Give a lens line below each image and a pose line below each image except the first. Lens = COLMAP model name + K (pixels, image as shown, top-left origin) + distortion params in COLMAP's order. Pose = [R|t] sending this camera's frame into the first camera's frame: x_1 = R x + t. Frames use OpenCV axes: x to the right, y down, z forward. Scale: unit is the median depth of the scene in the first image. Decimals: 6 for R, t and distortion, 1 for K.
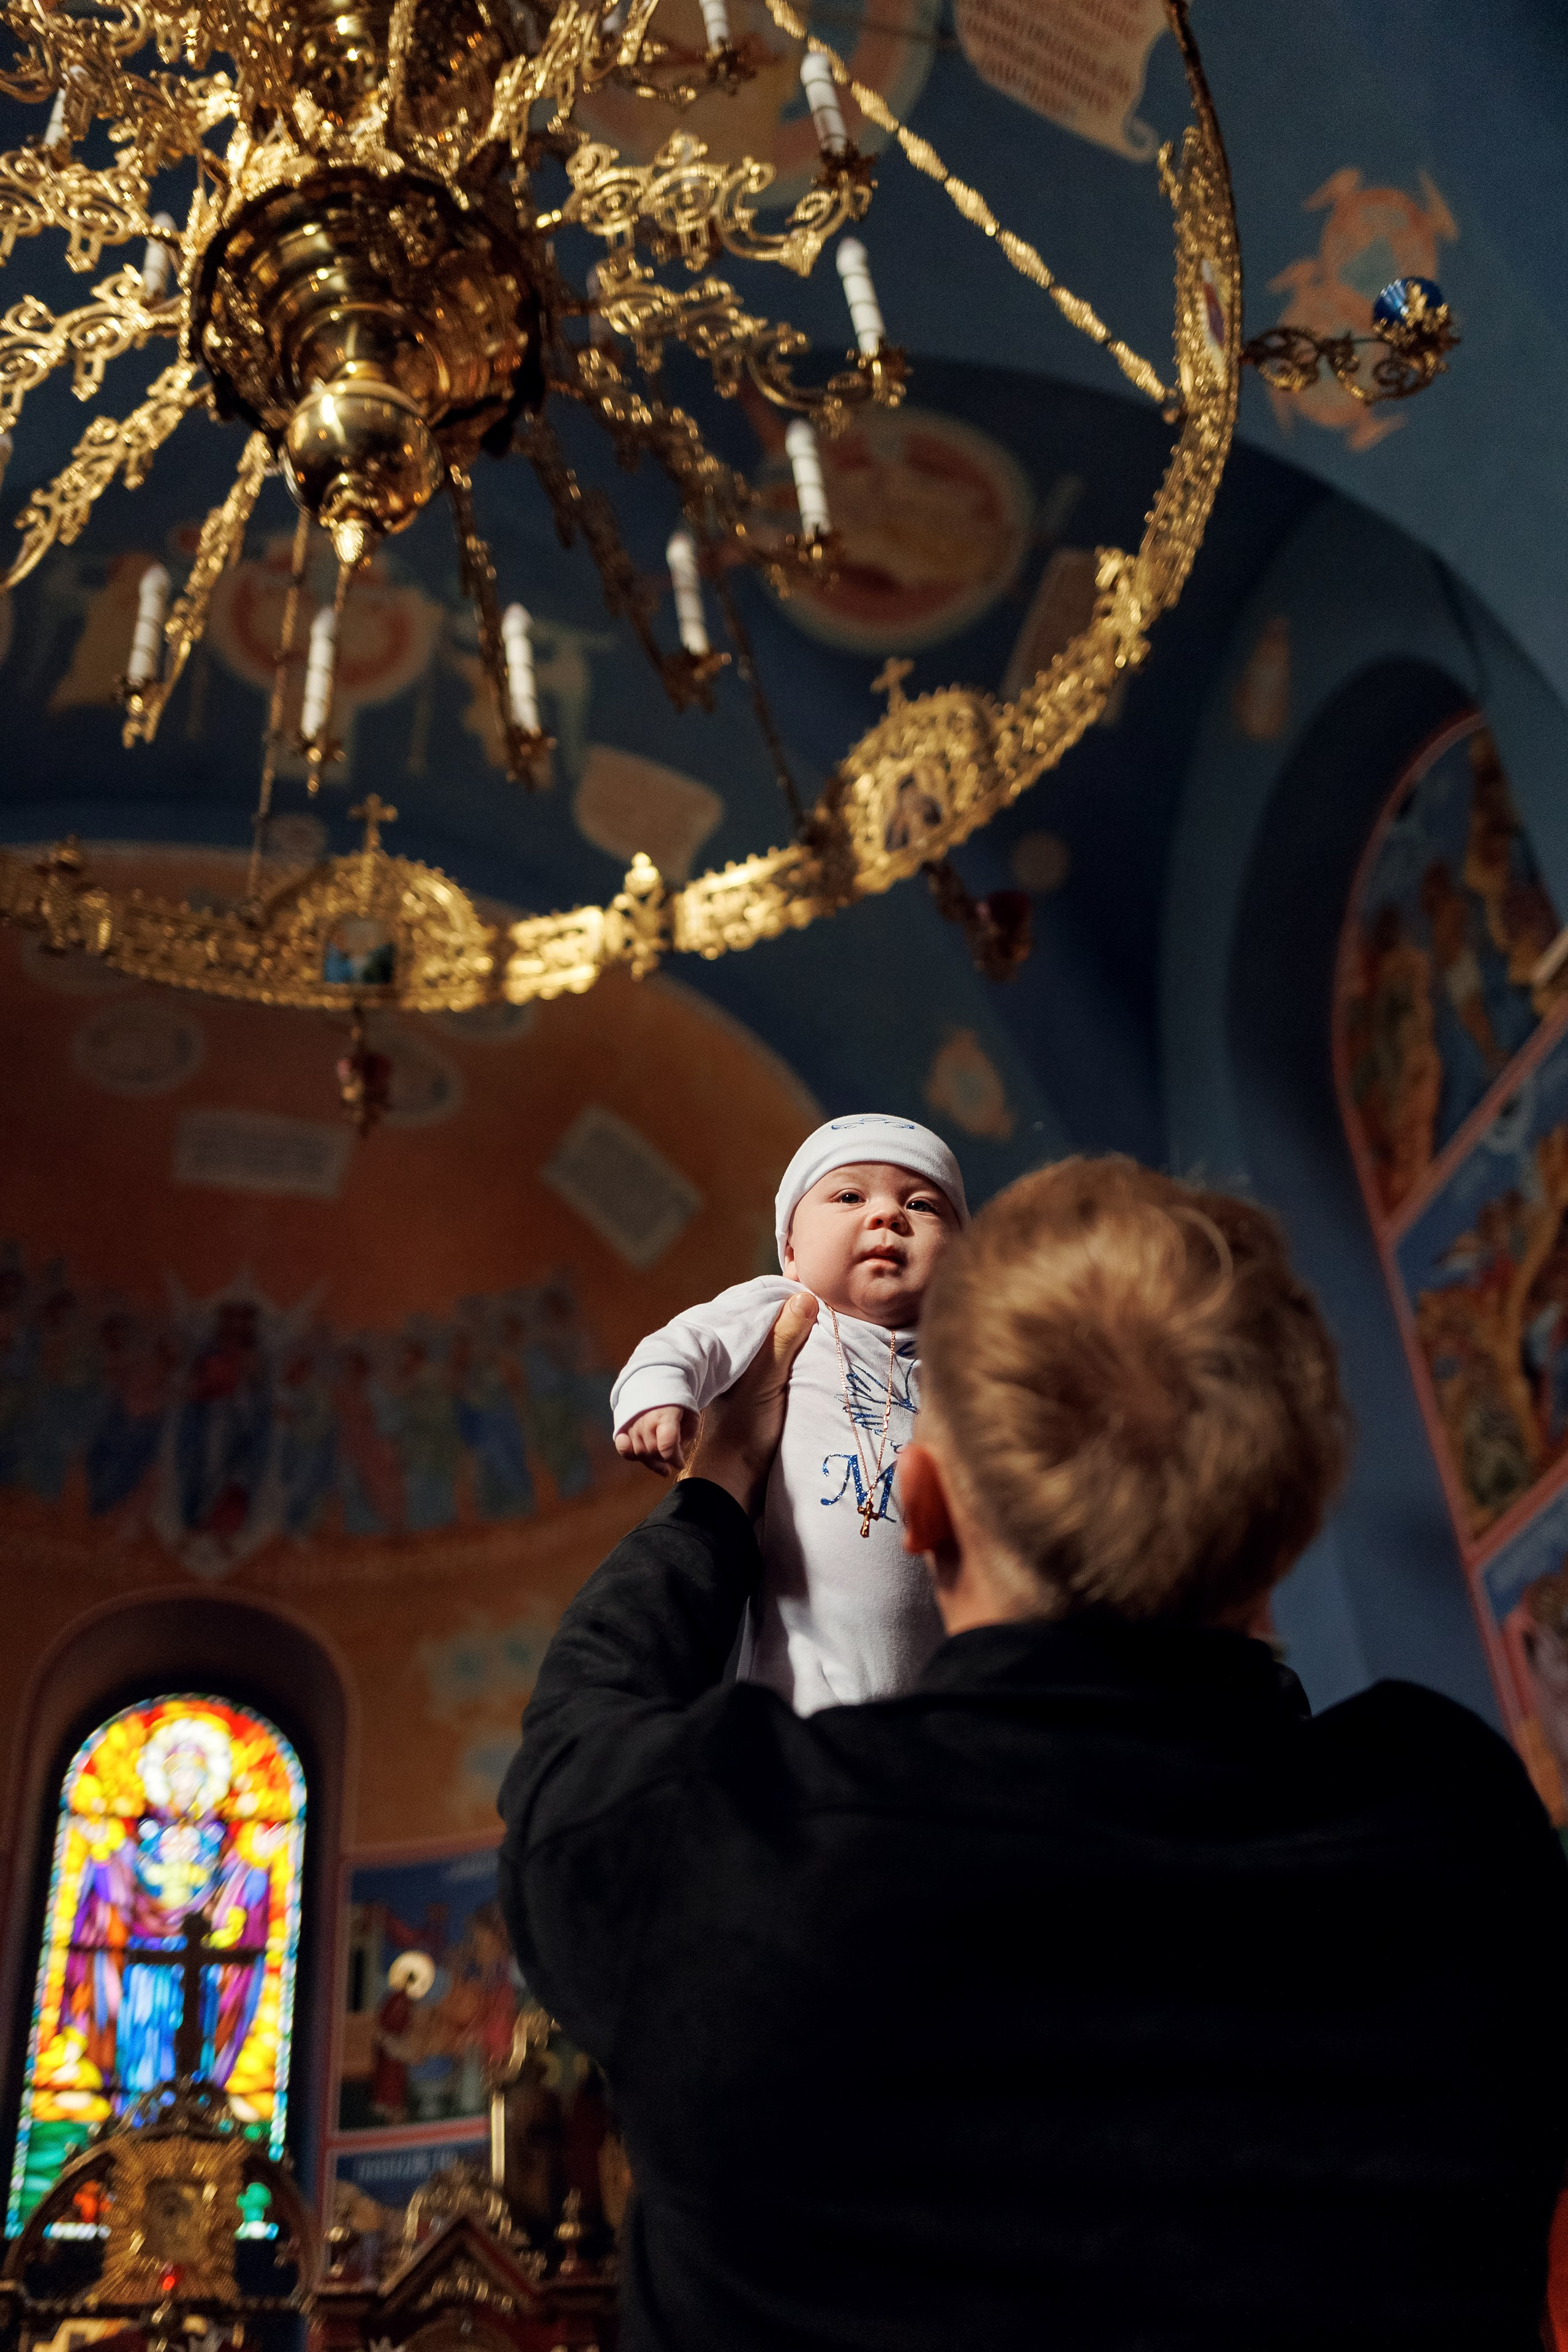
lens RADIAL K [[2286.8, 0, 725.5], [0, 2286.8, 1183.6], [0, 0, 1]] dist [0.041129, -0.022304]
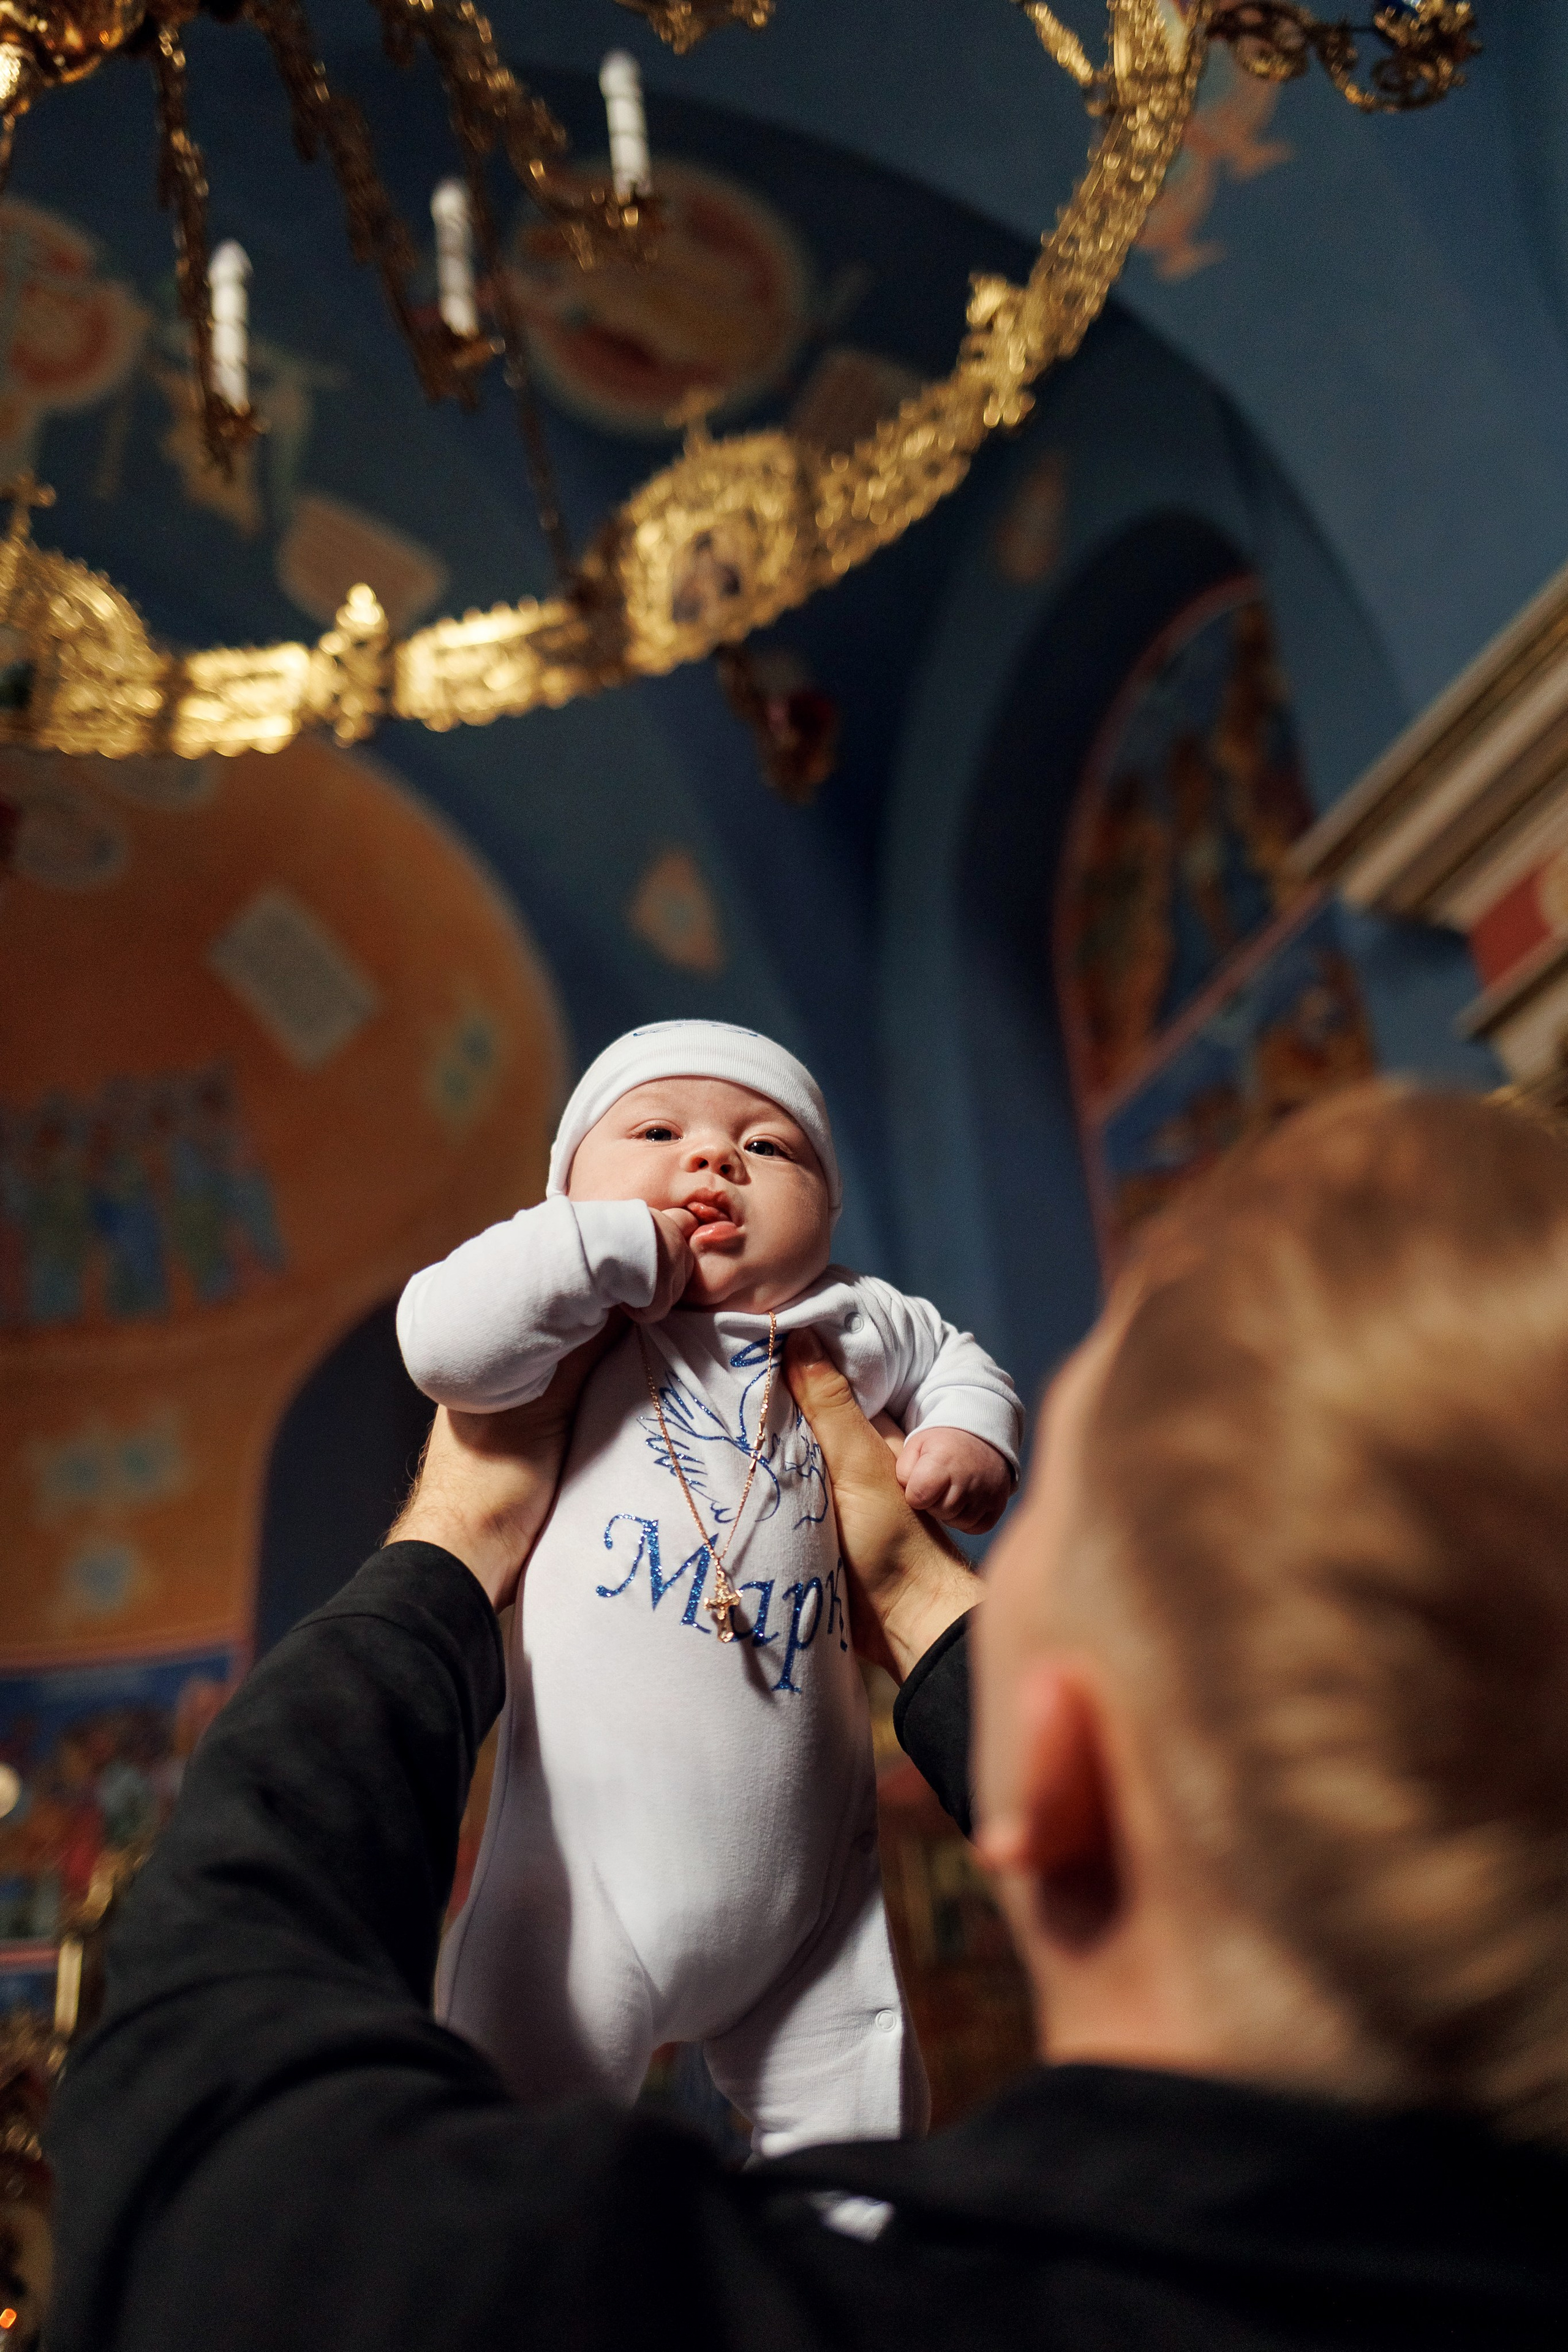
lens RADIAL K [[2370.6, 0, 757.9], [0, 2370.6, 1178.8], [0, 0, 1]] dist [0.013293, 0.001689]
pose [[0.983710, 0.092883, 0.153906, -0.010041], [-0.104021, 0.992386, 0.065954, -0.008527], [-0.146609, -0.080889, 0.985882, 0.150595]]
